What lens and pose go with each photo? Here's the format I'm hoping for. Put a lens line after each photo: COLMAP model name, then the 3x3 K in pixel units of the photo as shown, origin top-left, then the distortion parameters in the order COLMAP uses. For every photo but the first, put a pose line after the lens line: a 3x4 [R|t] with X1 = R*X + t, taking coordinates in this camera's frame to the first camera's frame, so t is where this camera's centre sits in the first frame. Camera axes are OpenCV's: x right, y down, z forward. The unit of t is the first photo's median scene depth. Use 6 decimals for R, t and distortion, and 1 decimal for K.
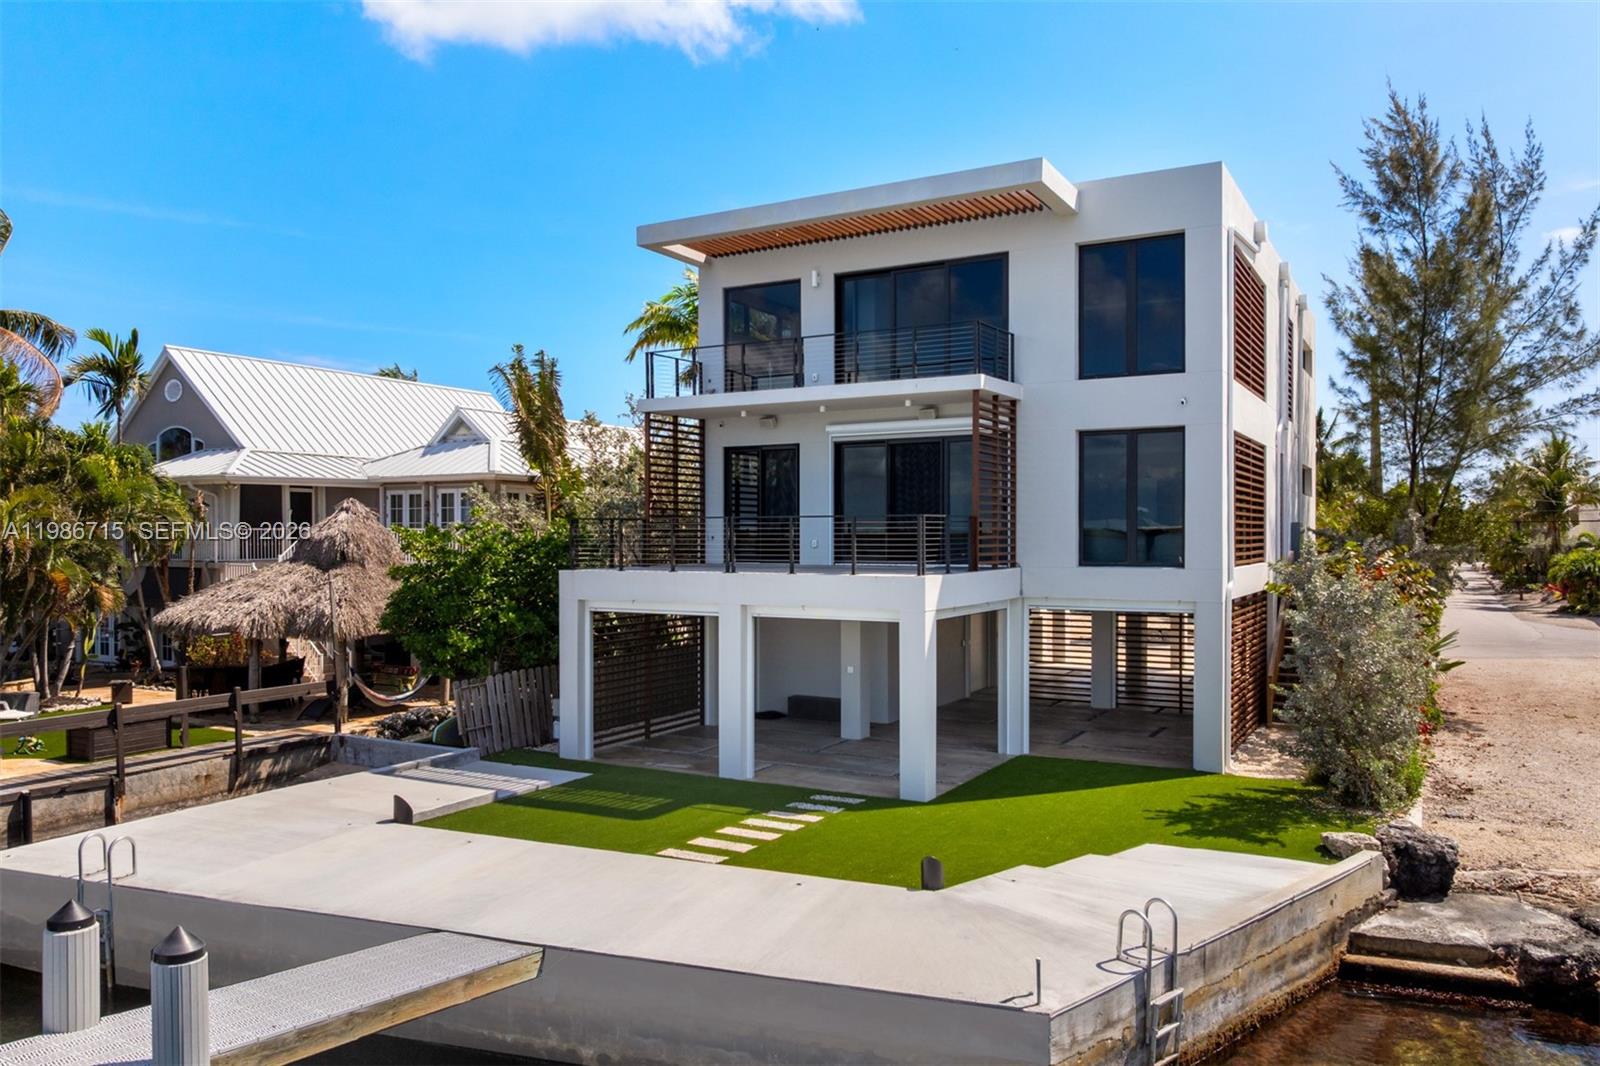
lens RADIAL K [[1126.5, 0, 806.4], [0, 1126.5, 555.7], [0, 0, 1]] dist [-0.033709, -0.002864]
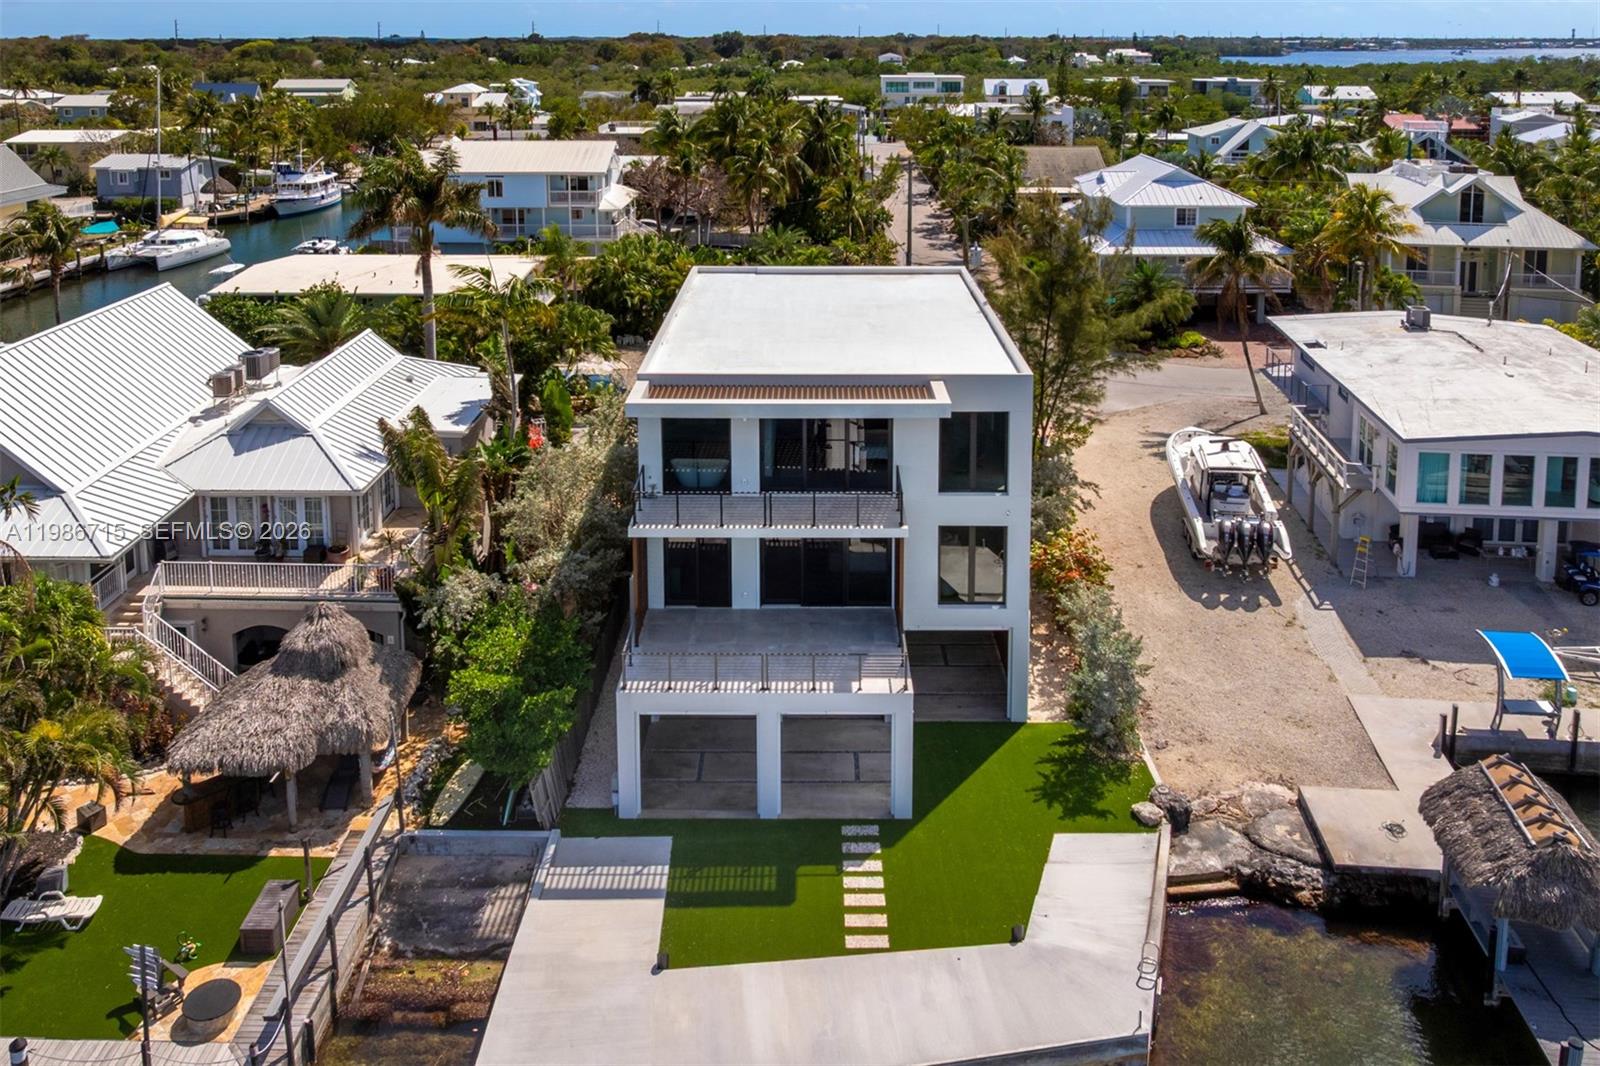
lens RADIAL K [[1223.4, 0, 800.3], [0, 1223.4, 193.8], [0, 0, 1]] dist [-0.018770, -0.011711]
pose [[0.877634, -0.059587, 0.475613, -0.704336], [0.012139, 0.994688, 0.102220, -0.743559], [-0.479177, -0.083939, 0.873695, -0.331490]]
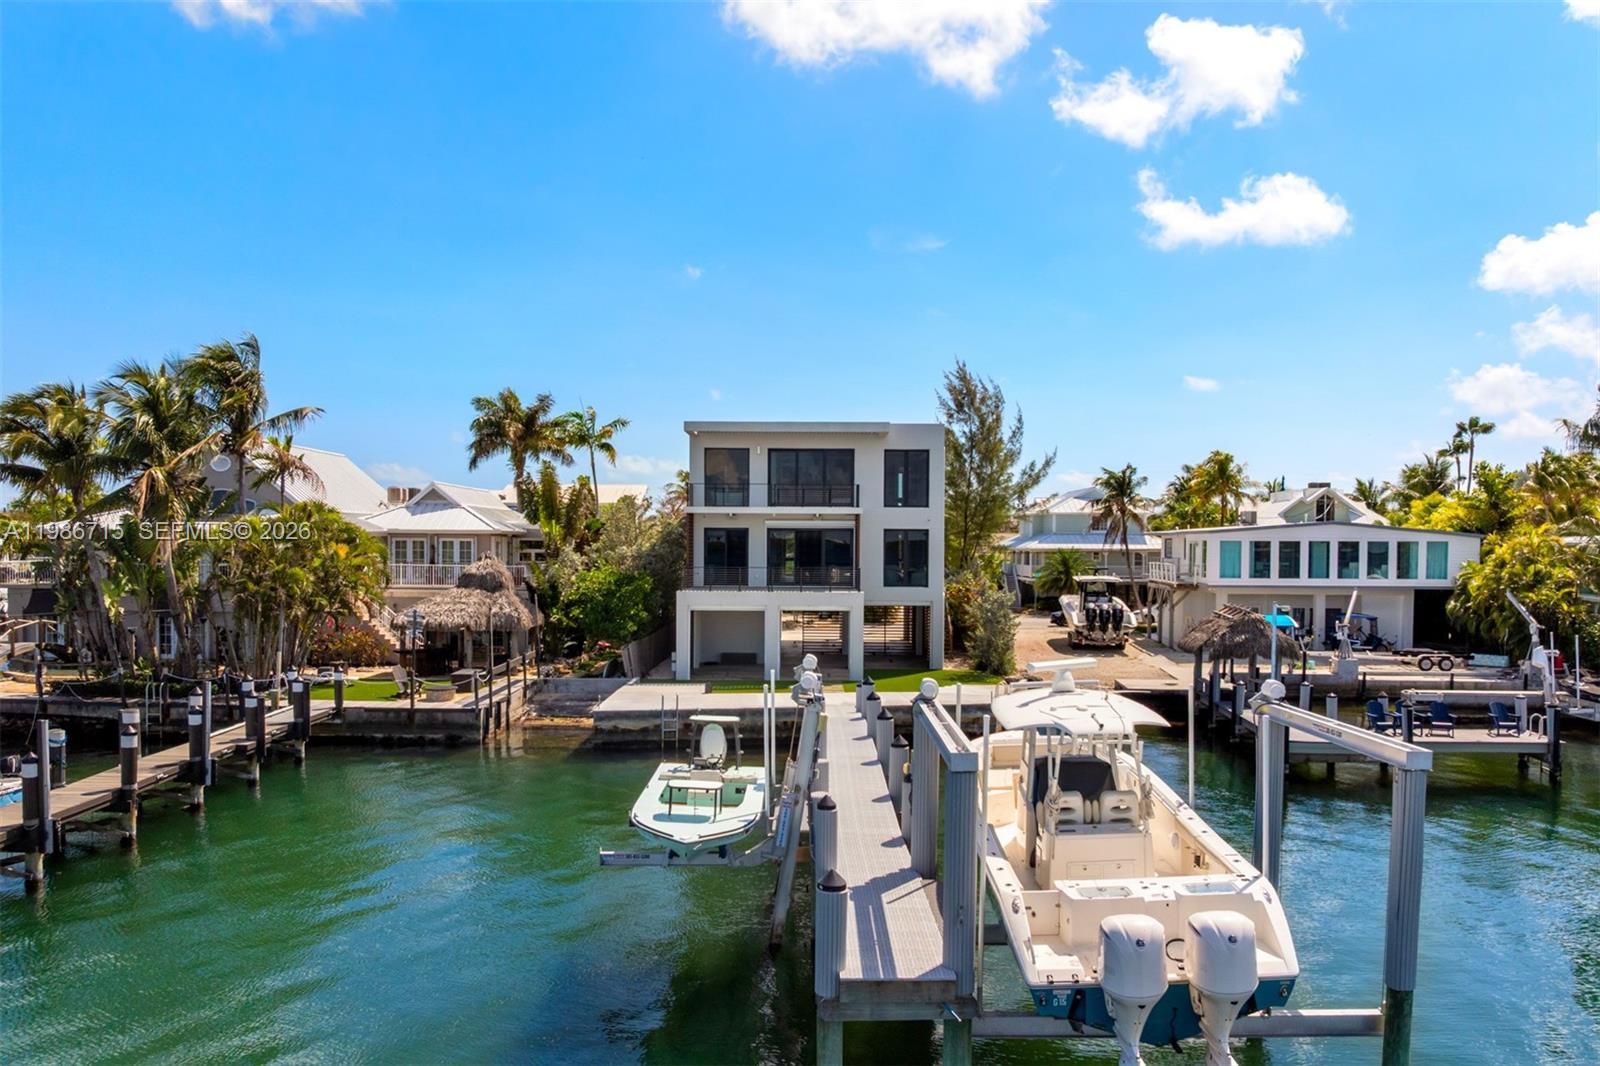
lens RADIAL K [[1138.4, 0, 791.8], [0, 1138.4, 580.1], [0, 0, 1]] dist [-0.028419, -0.003523]
pose [[0.879389, -0.008682, 0.476025, -1.082196], [0.000931, 0.999863, 0.016518, -0.044944], [-0.476104, -0.014083, 0.879276, -1.017796]]
